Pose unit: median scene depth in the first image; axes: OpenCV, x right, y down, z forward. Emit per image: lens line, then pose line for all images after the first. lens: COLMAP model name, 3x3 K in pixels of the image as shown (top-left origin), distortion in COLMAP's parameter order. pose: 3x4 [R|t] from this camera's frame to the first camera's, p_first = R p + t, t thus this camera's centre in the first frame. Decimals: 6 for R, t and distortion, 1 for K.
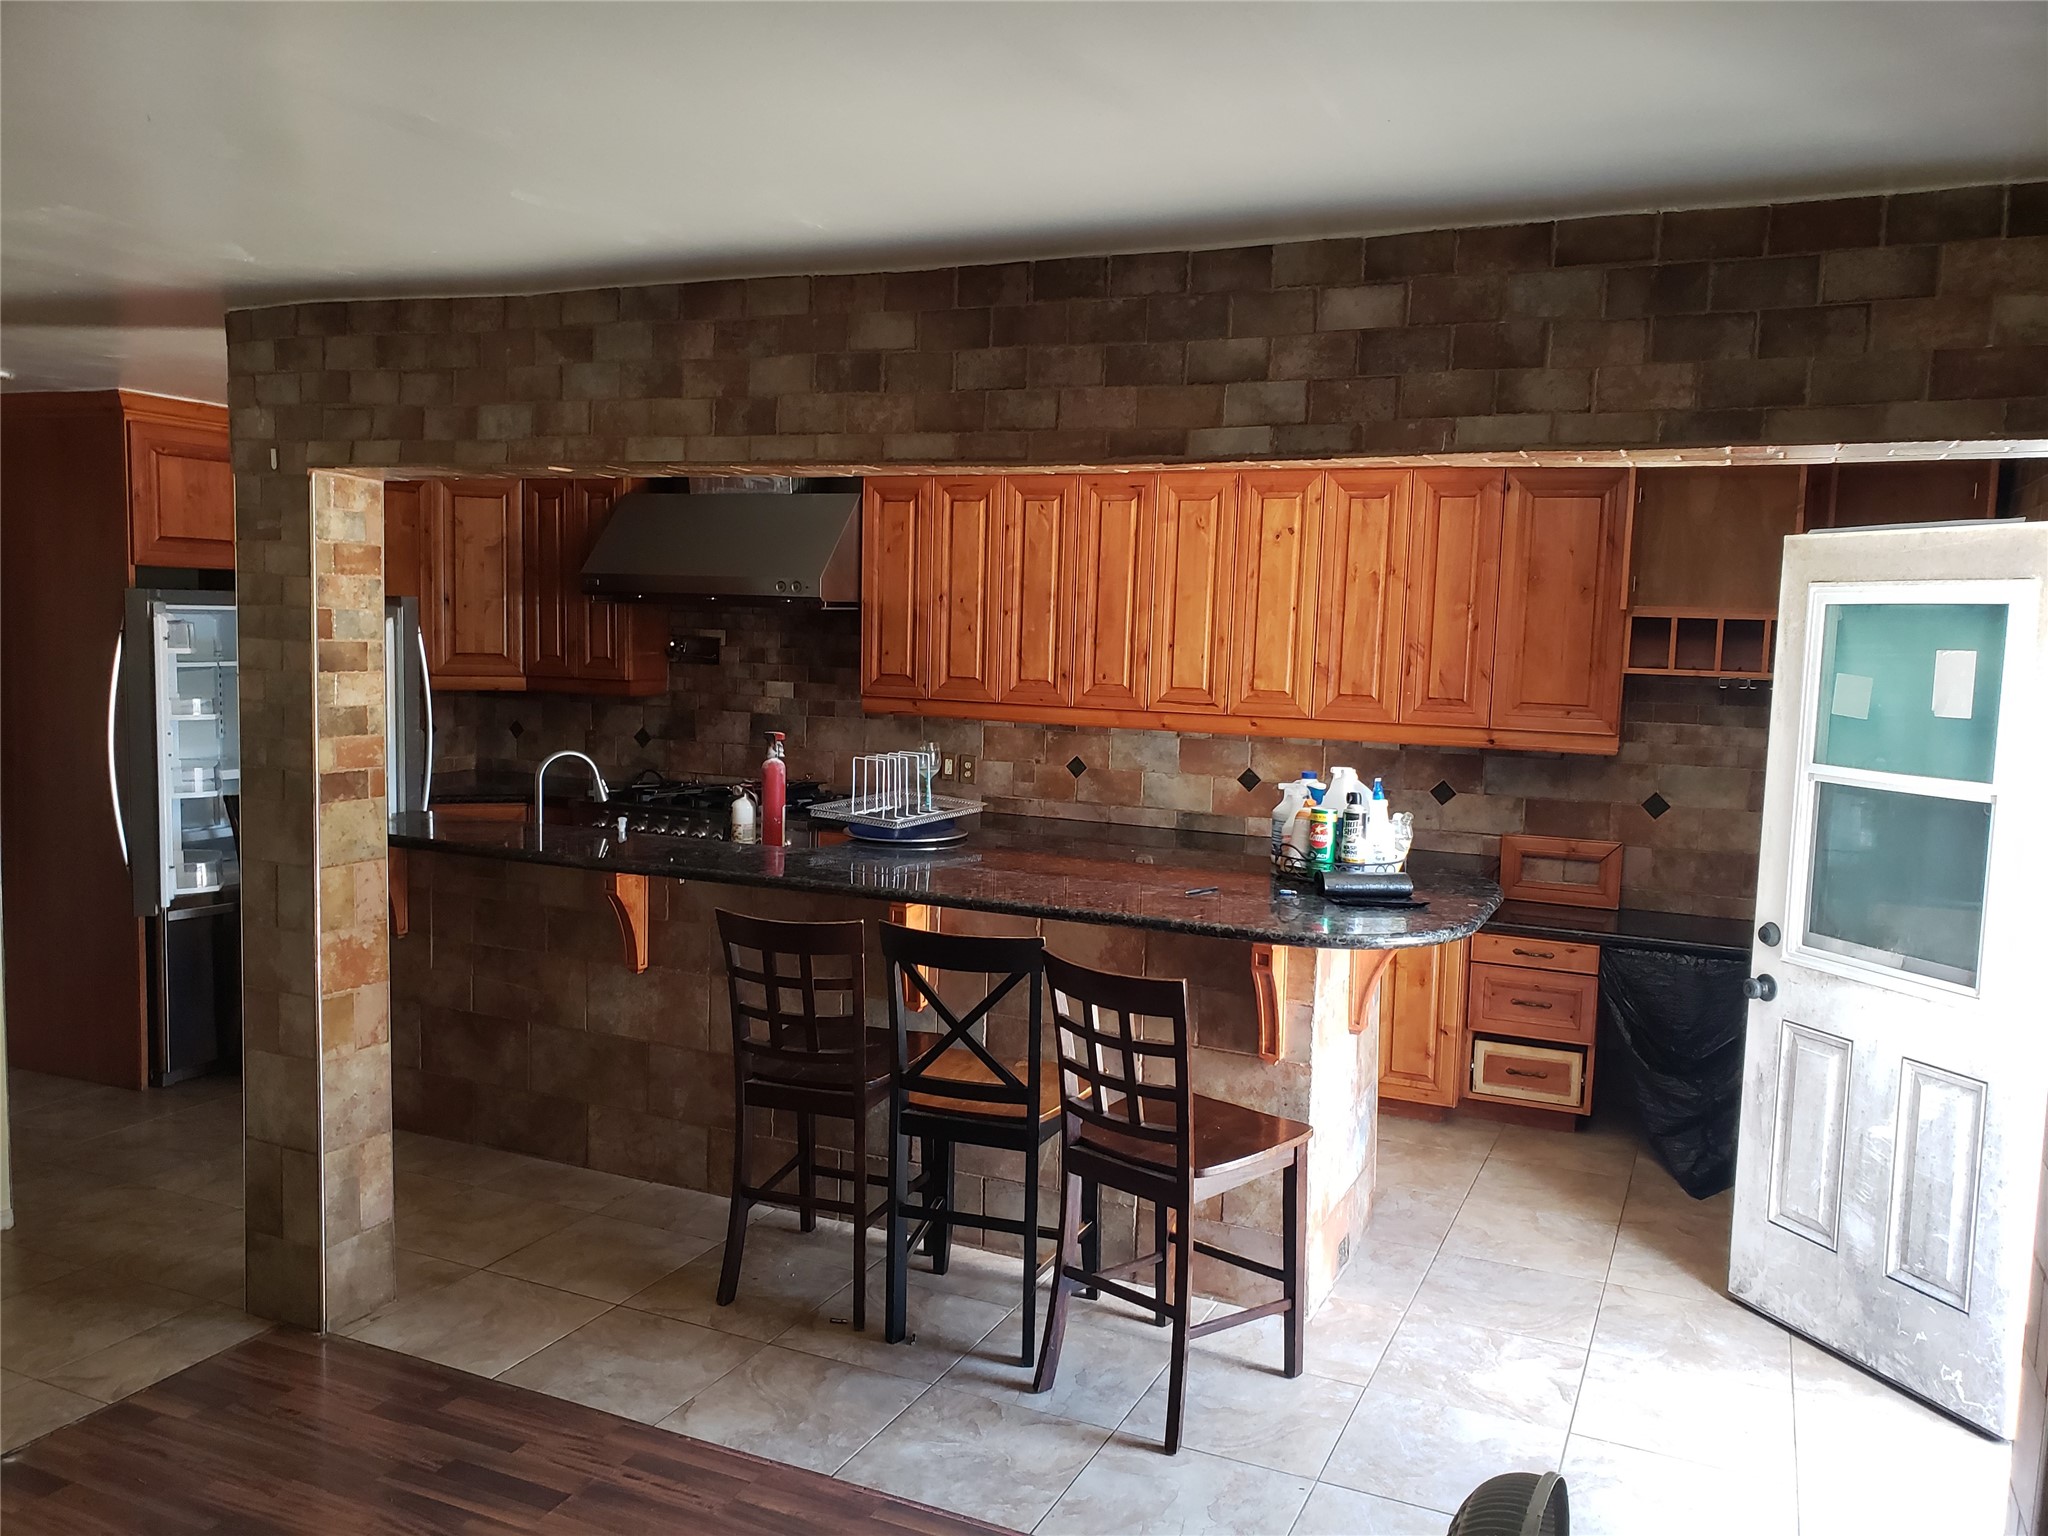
lens RADIAL K [[1588.3, 0, 1023.4], [0, 1588.3, 768.5], [0, 0, 1]] dist [0.024896, -0.024408]
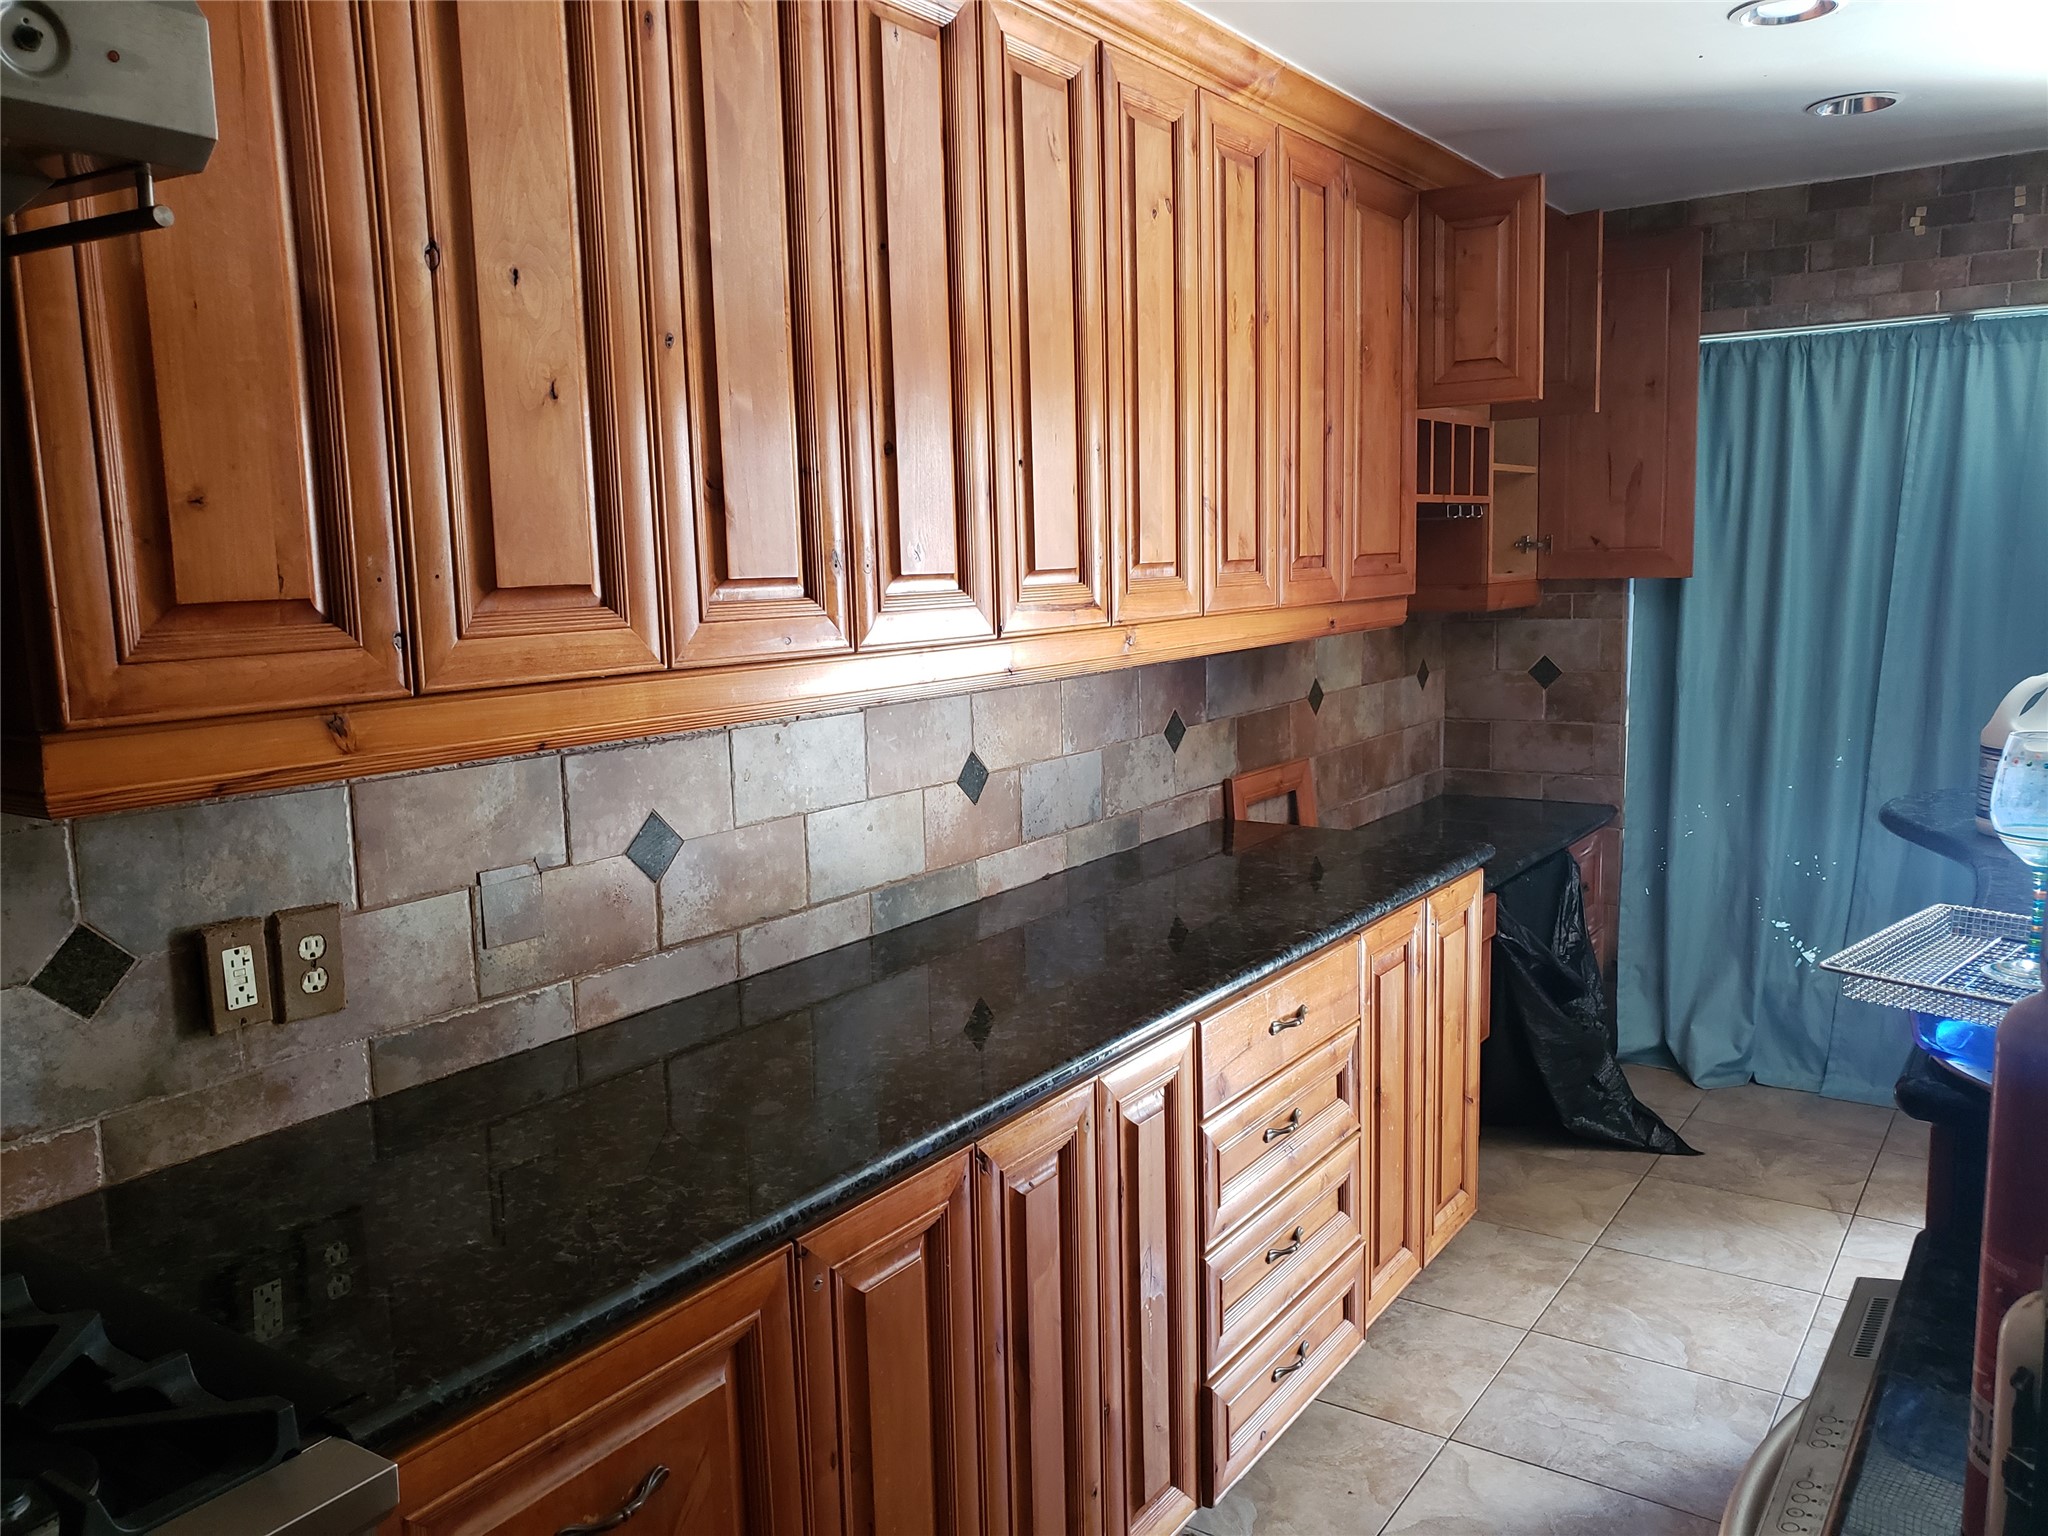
lens RADIAL K [[1588.3, 0, 1020.4], [0, 1588.3, 769.8], [0, 0, 1]] dist [0.024896, -0.024408]
pose [[0.162164, -0.165928, 0.972713, -0.298527], [0.125855, 0.981188, 0.146392, -0.060992], [-0.978705, 0.098682, 0.179996, 0.950234]]
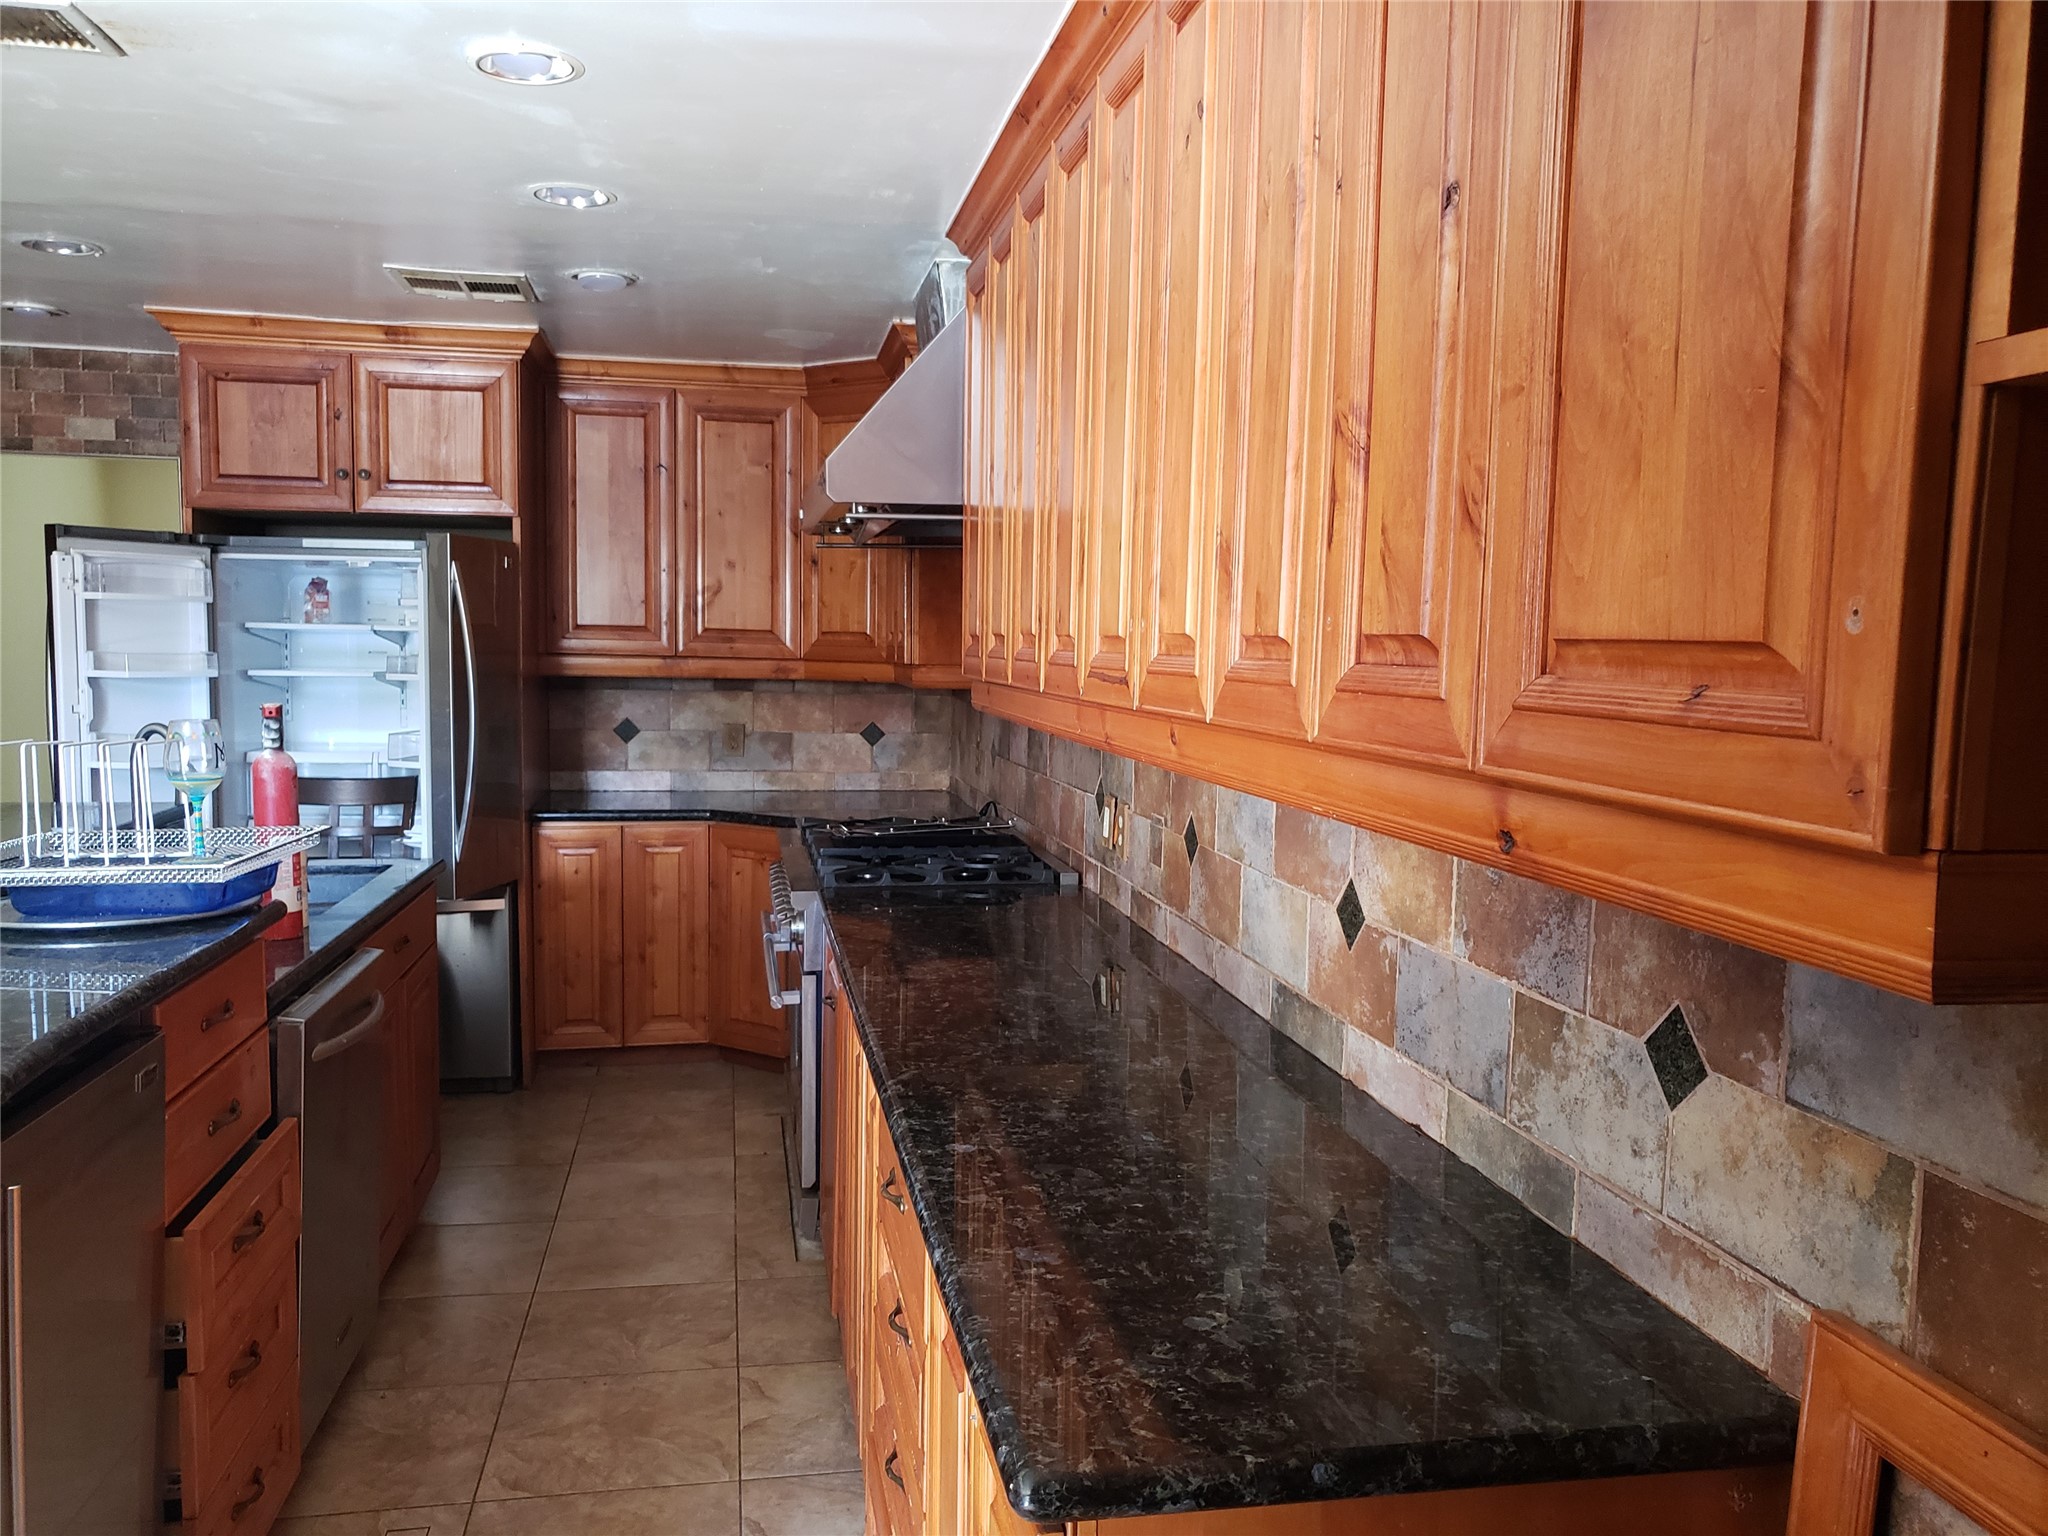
lens RADIAL K [[1588.3, 0, 1028.1], [0, 1588.3, 775.1], [0, 0, 1]] dist [0.024896, -0.024408]
pose [[0.575250, 0.051407, -0.816361, 0.397021], [-0.079840, 0.996786, 0.006509, -0.019972], [0.814072, 0.061433, 0.577506, 0.782258]]
